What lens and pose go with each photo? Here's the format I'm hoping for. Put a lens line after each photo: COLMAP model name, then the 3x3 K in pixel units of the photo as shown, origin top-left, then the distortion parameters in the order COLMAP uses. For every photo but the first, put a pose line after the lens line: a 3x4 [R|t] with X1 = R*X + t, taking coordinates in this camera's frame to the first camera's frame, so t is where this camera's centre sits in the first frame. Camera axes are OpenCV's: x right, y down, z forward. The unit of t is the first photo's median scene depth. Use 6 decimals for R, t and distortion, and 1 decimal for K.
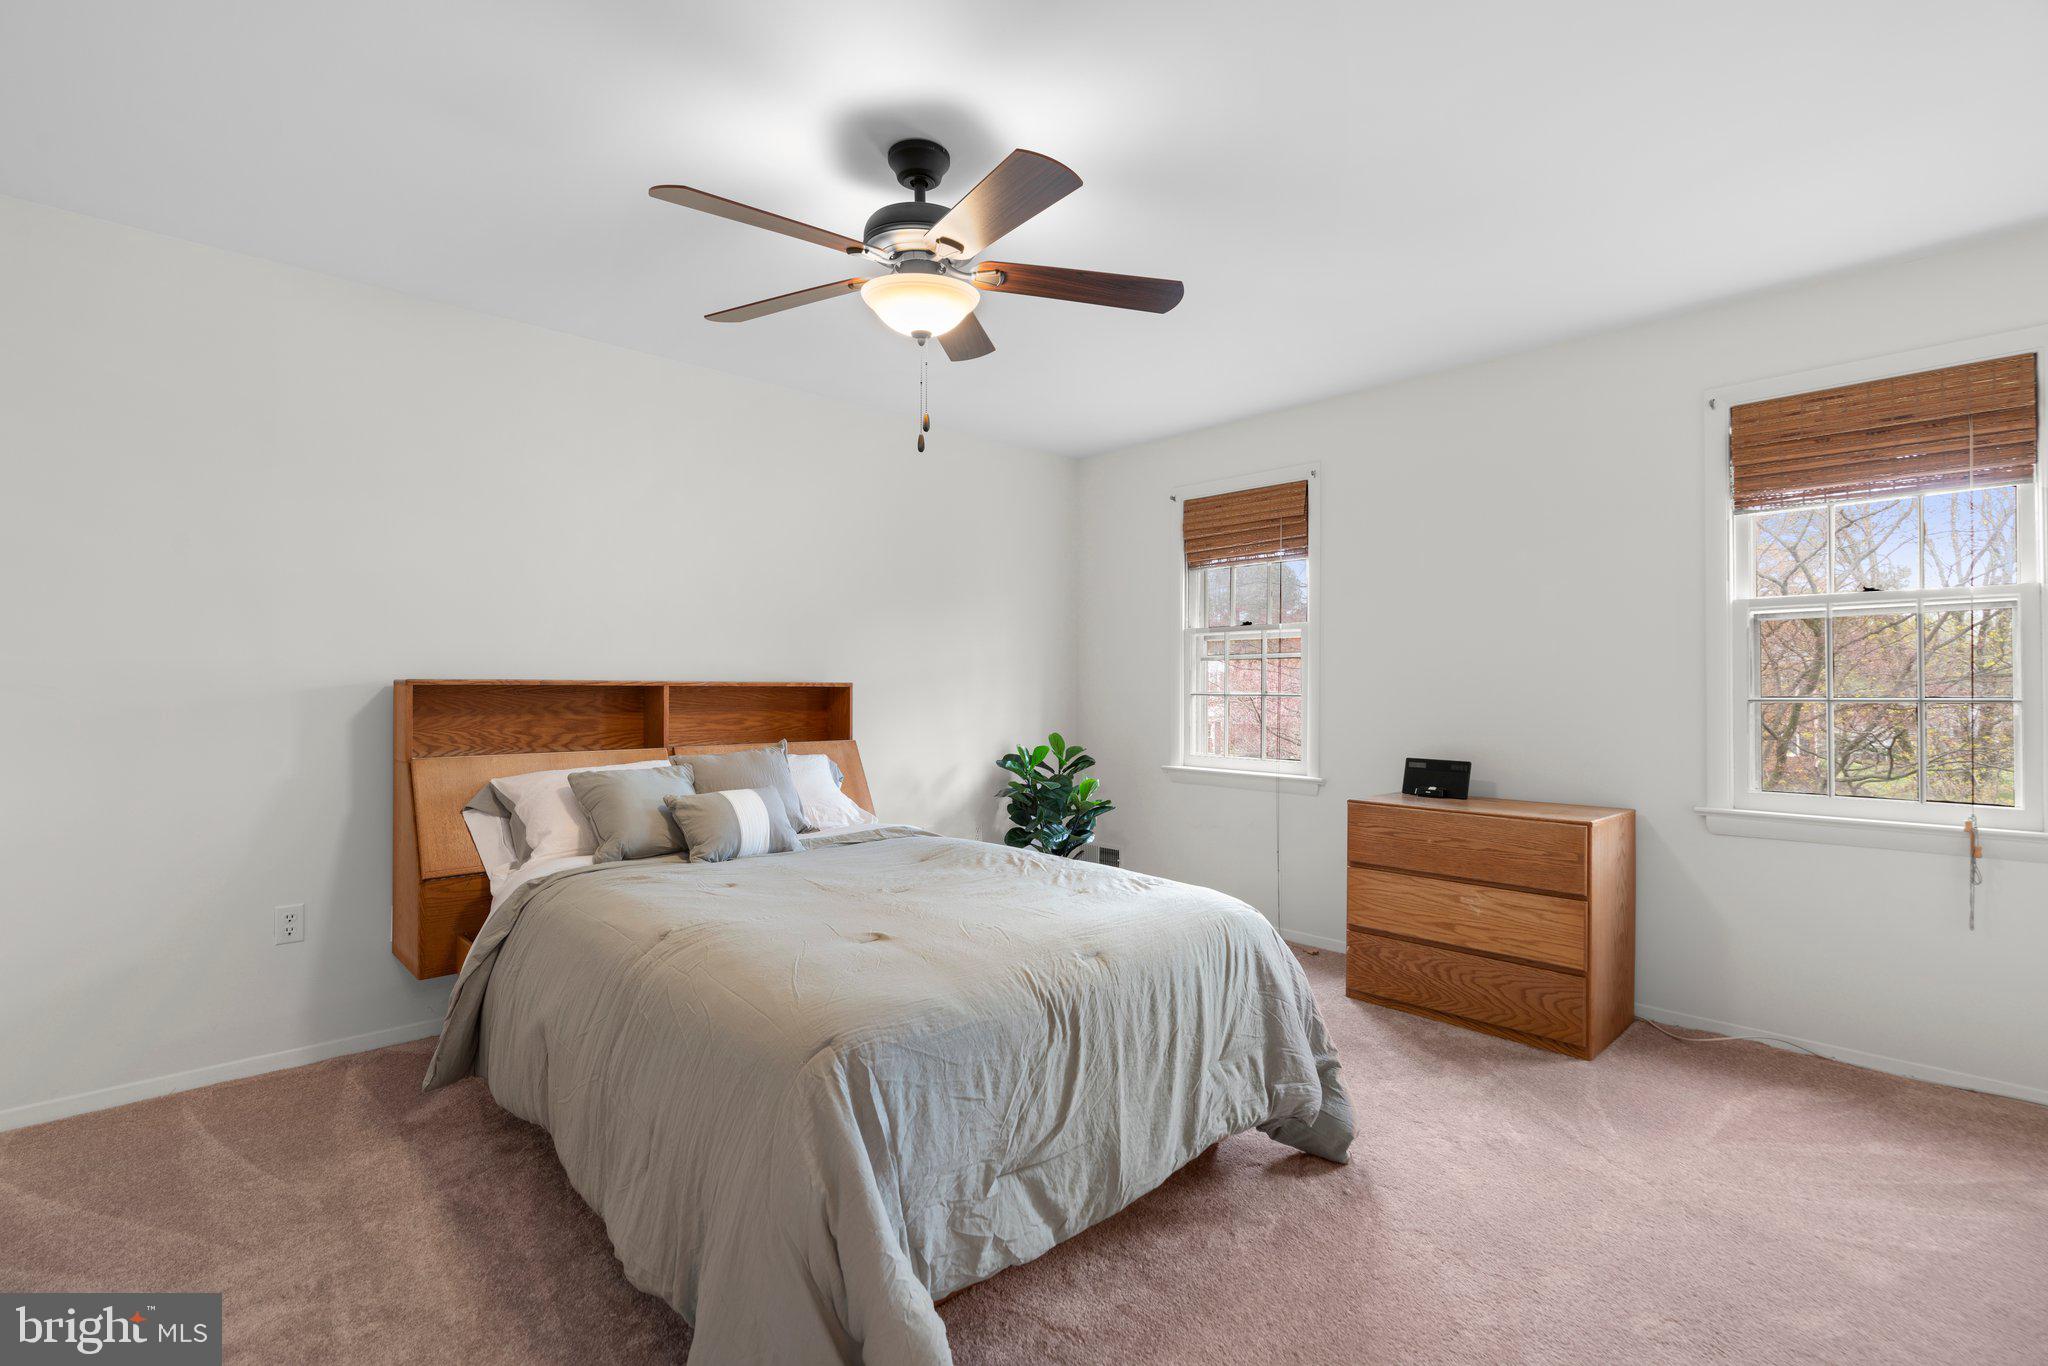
lens RADIAL K [[931.6, 0, 1018.0], [0, 931.6, 691.2], [0, 0, 1]] dist [-0.002371, -0.000310]
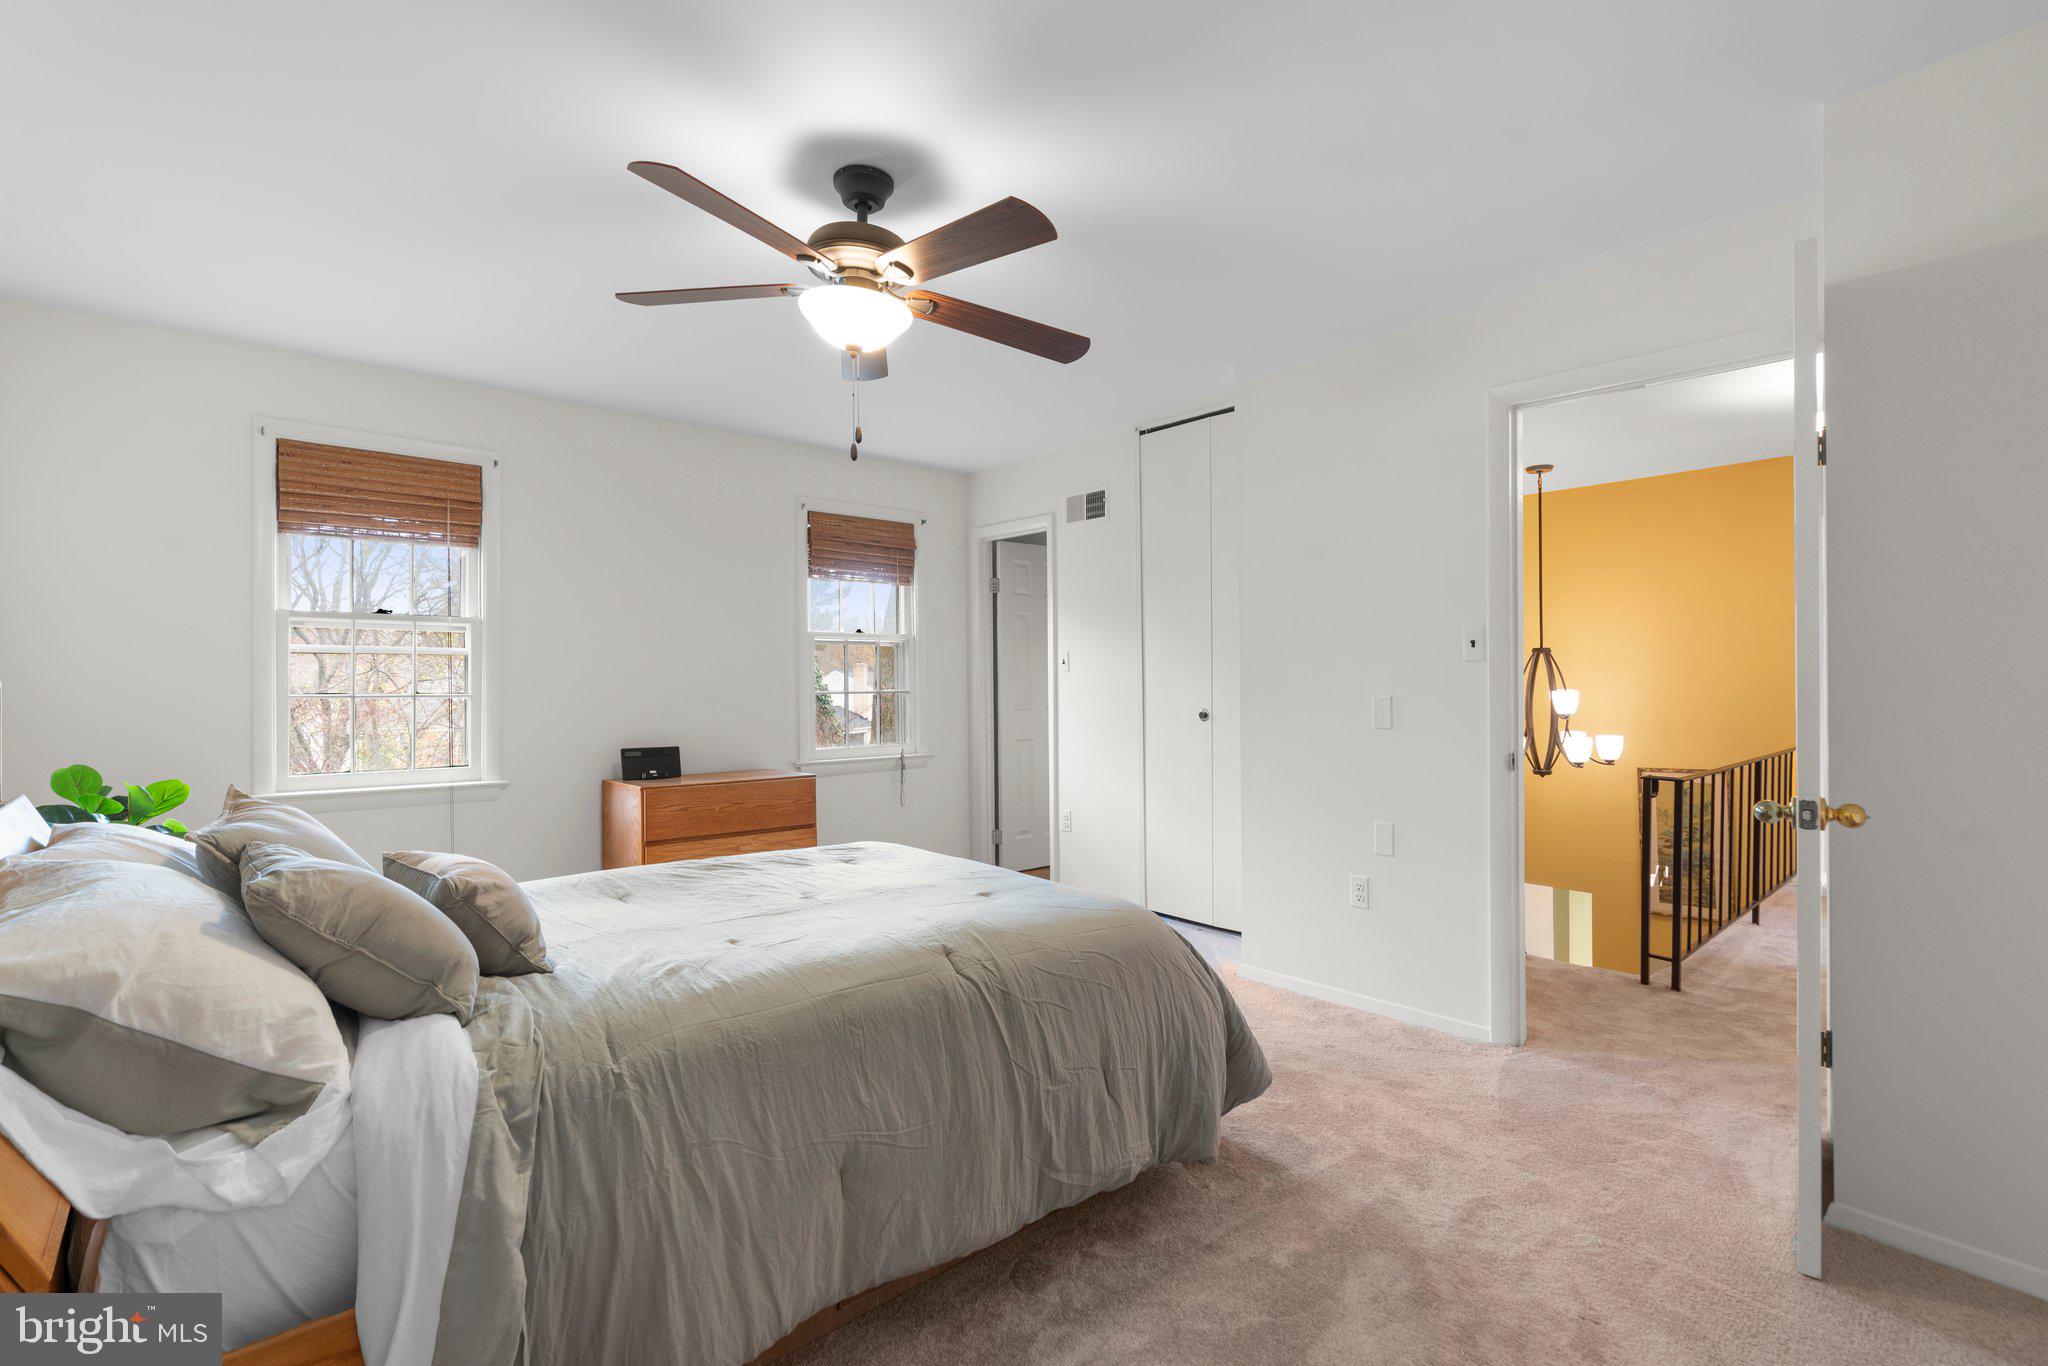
lens RADIAL K [[931.6, 0, 1018.0], [0, 931.6, 691.2], [0, 0, 1]] dist [-0.002371, -0.000310]
pose [[0.046314, -0.006730, 0.998904, -0.694195], [0.008151, 0.999947, 0.006359, -0.001128], [-0.998894, 0.007847, 0.046366, 0.476500]]
